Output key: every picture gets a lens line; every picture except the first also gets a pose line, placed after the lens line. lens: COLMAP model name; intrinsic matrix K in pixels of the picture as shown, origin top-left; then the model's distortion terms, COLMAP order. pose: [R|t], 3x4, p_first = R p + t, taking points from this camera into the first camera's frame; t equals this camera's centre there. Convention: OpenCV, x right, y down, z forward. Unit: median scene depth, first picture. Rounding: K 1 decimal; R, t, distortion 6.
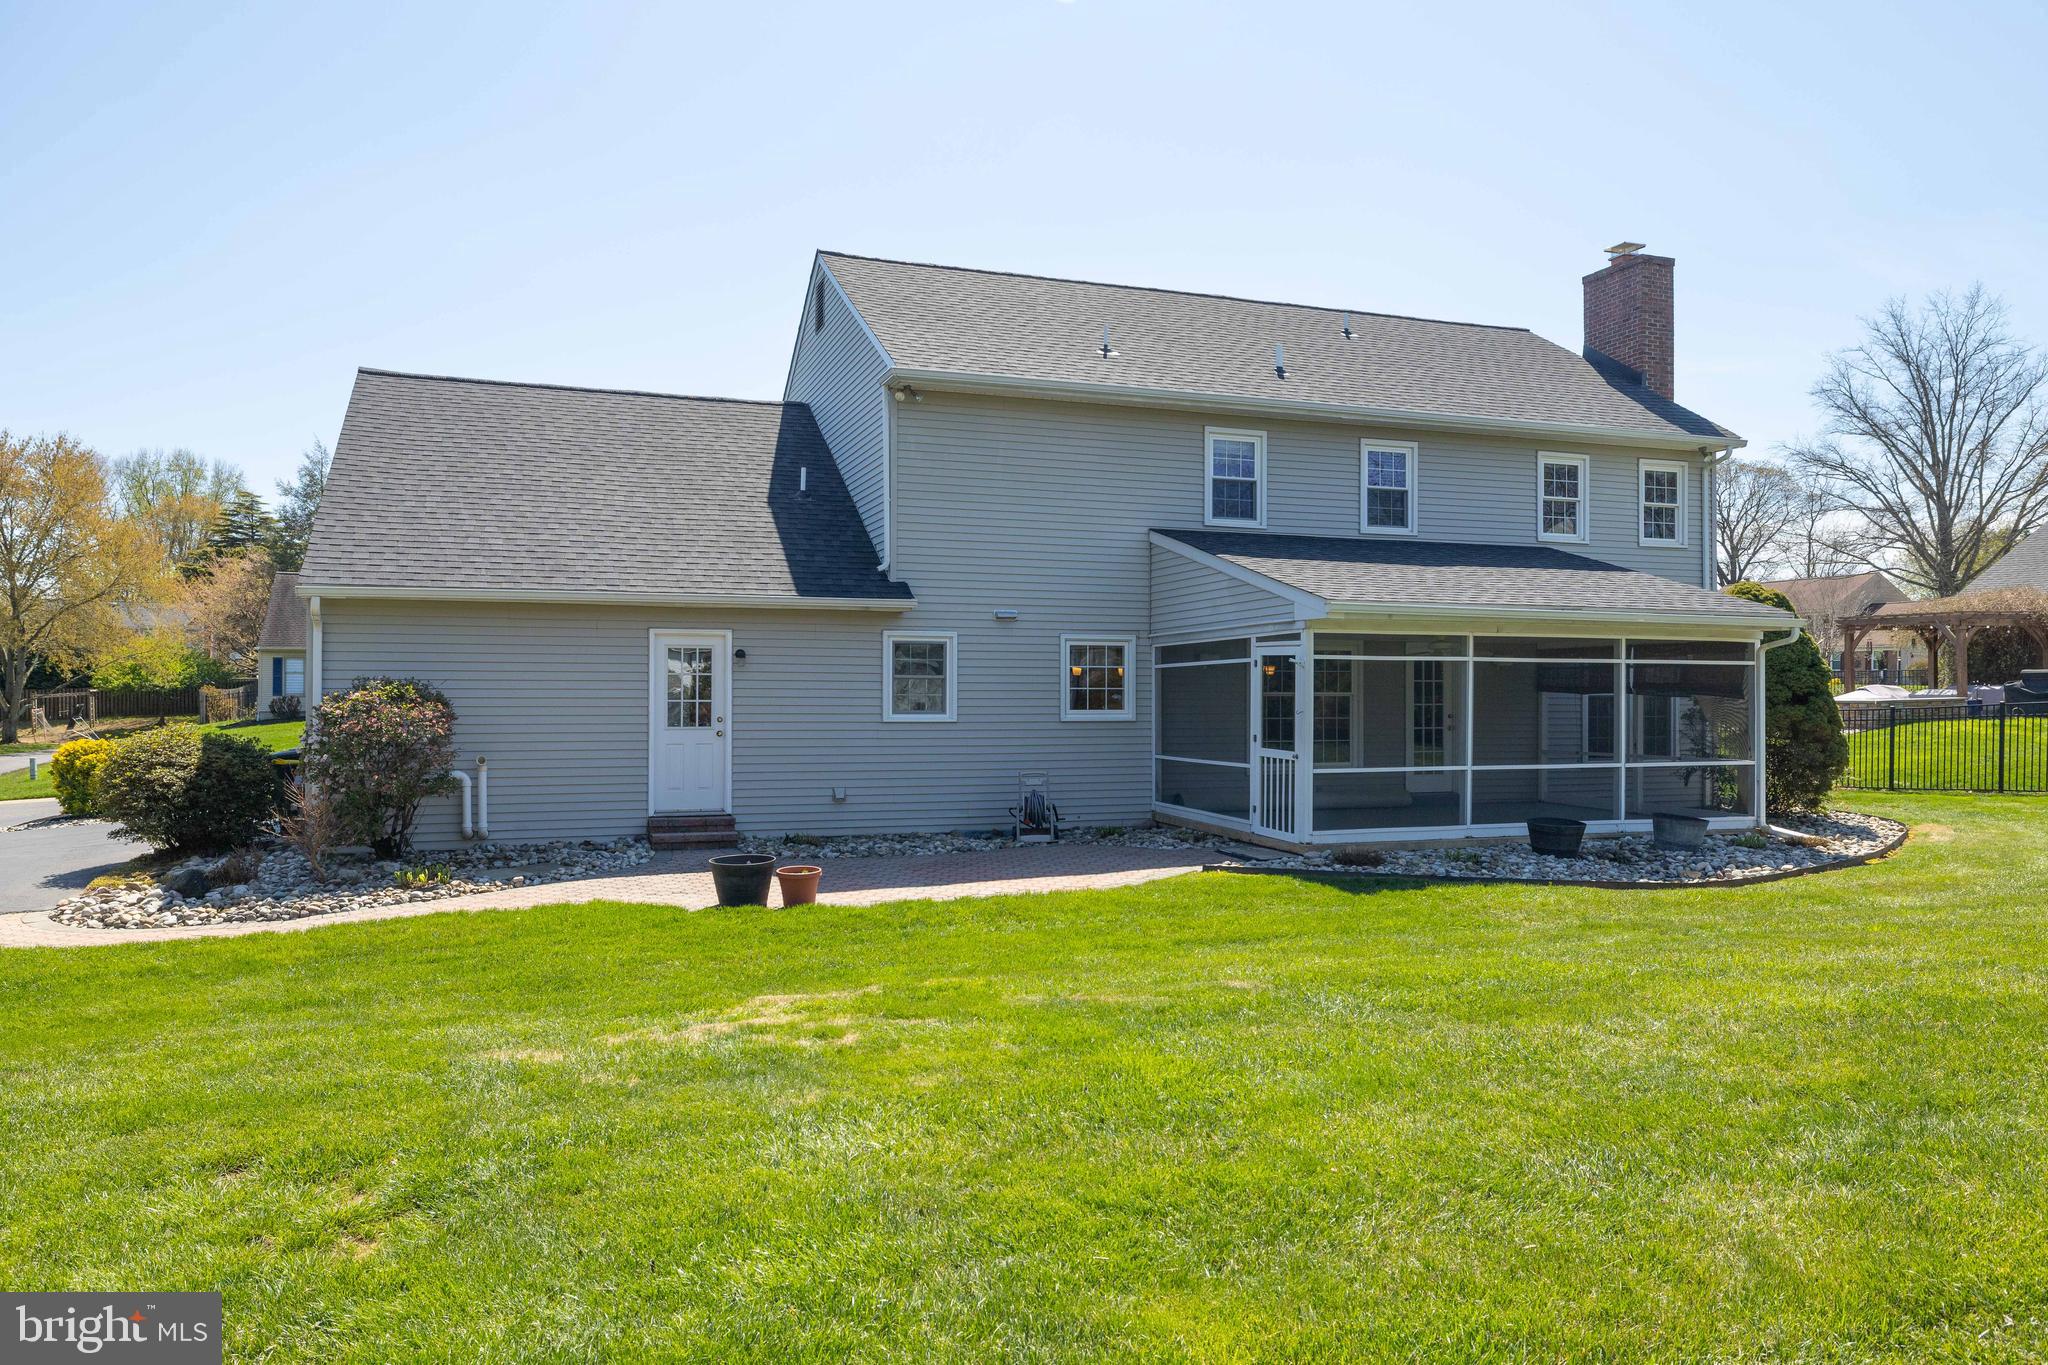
lens RADIAL K [[1378.8, 0, 1020.8], [0, 1378.8, 685.5], [0, 0, 1]] dist [-0.004959, -0.003755]
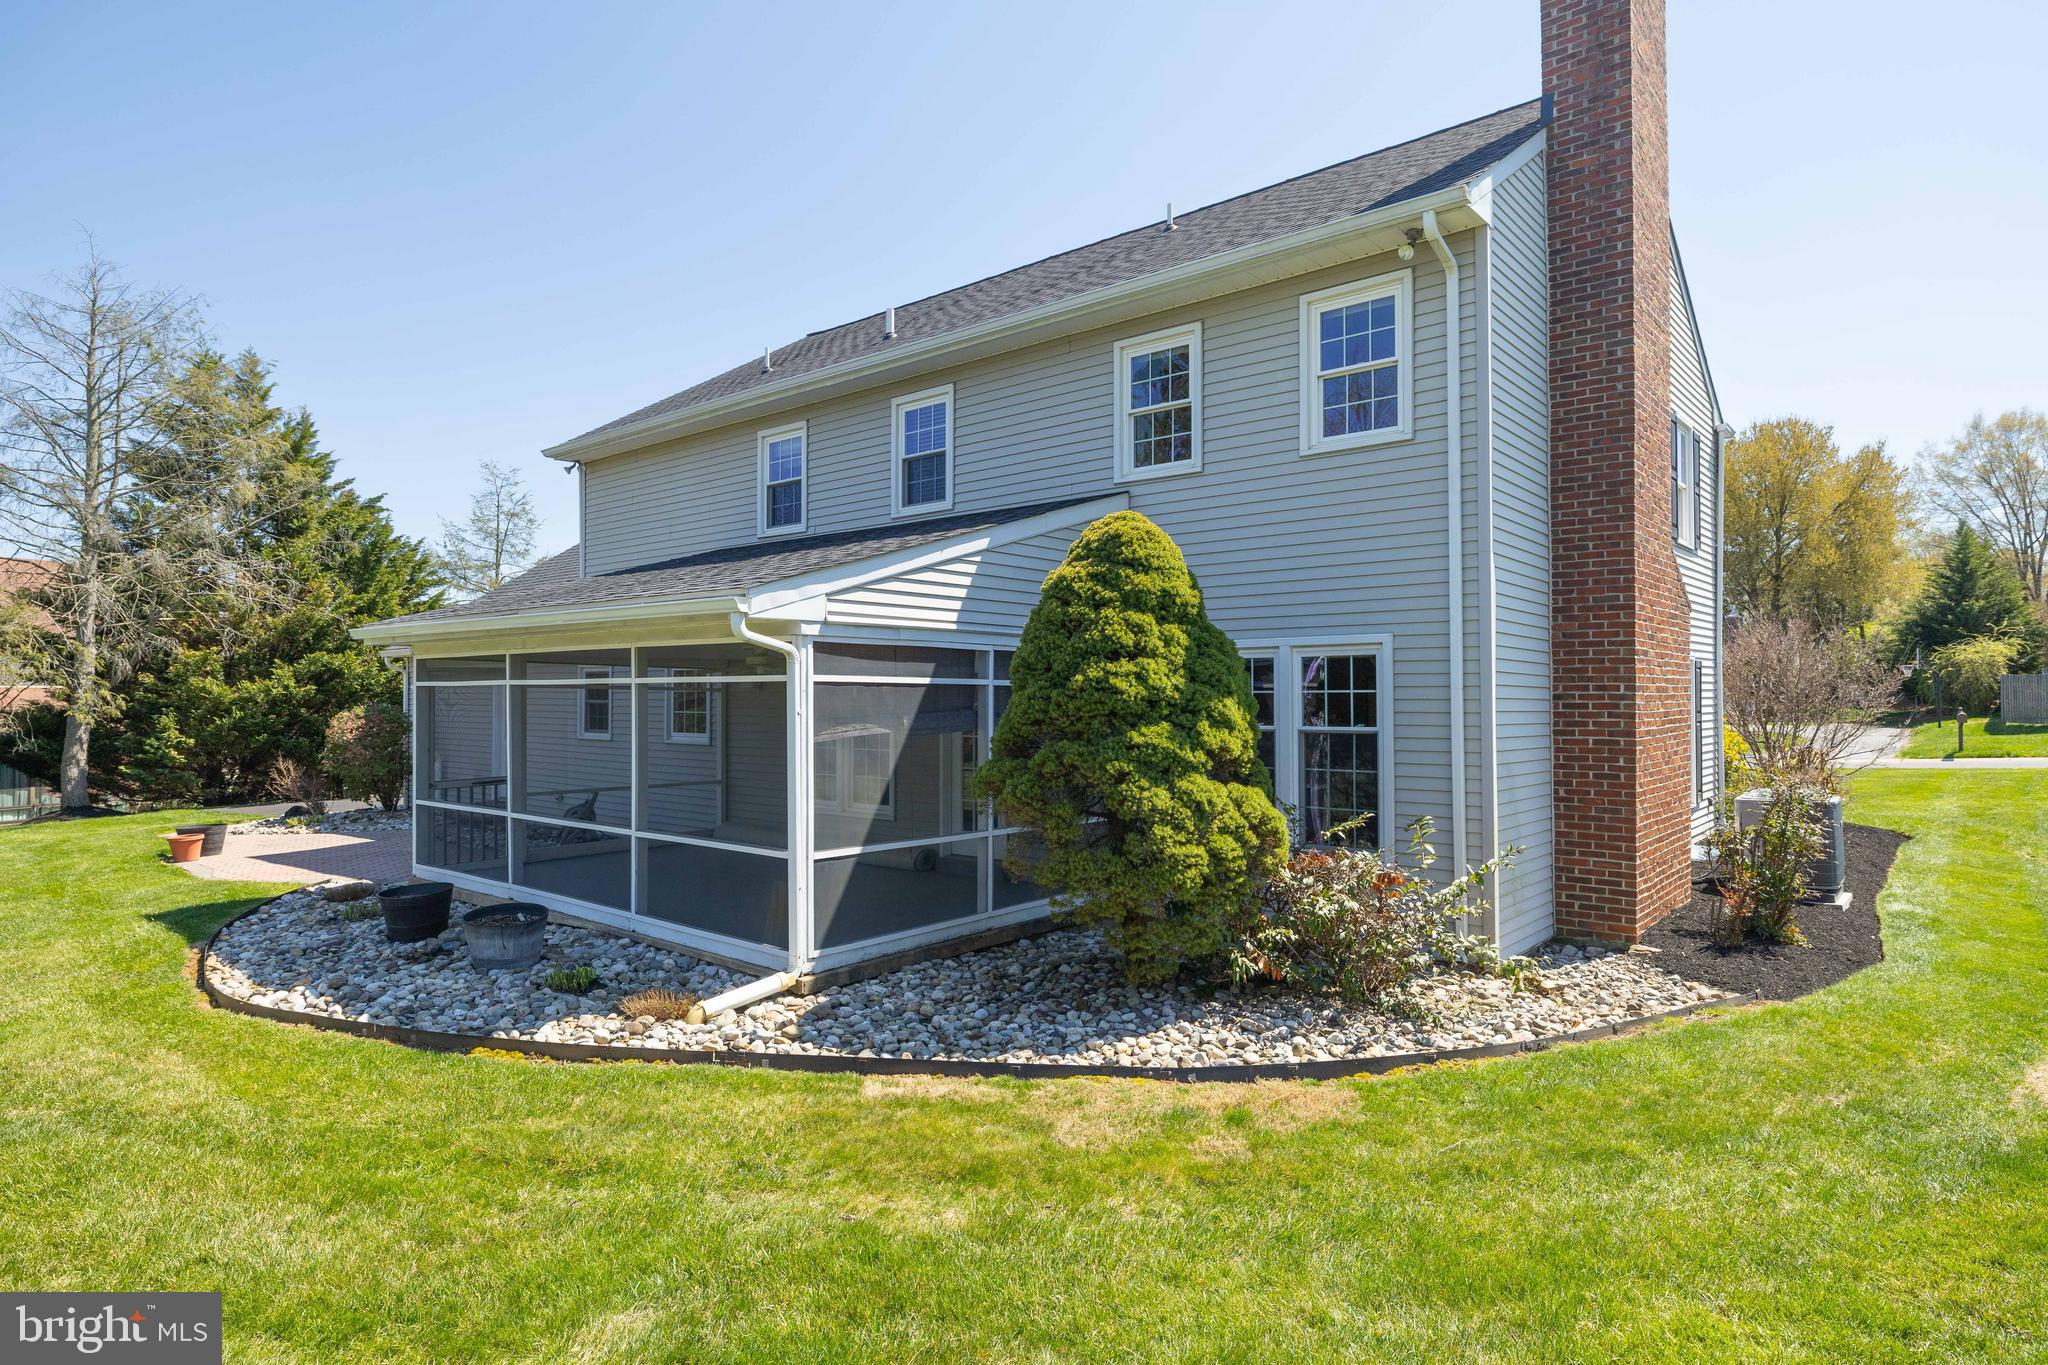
lens RADIAL K [[1134.0, 0, 1029.6], [0, 1134.0, 689.6], [0, 0, 1]] dist [-0.002103, -0.003303]
pose [[0.499690, -0.009402, -0.866153, 0.988170], [0.003899, 0.999955, -0.008605, -0.007339], [0.866195, 0.000923, 0.499705, 0.863072]]
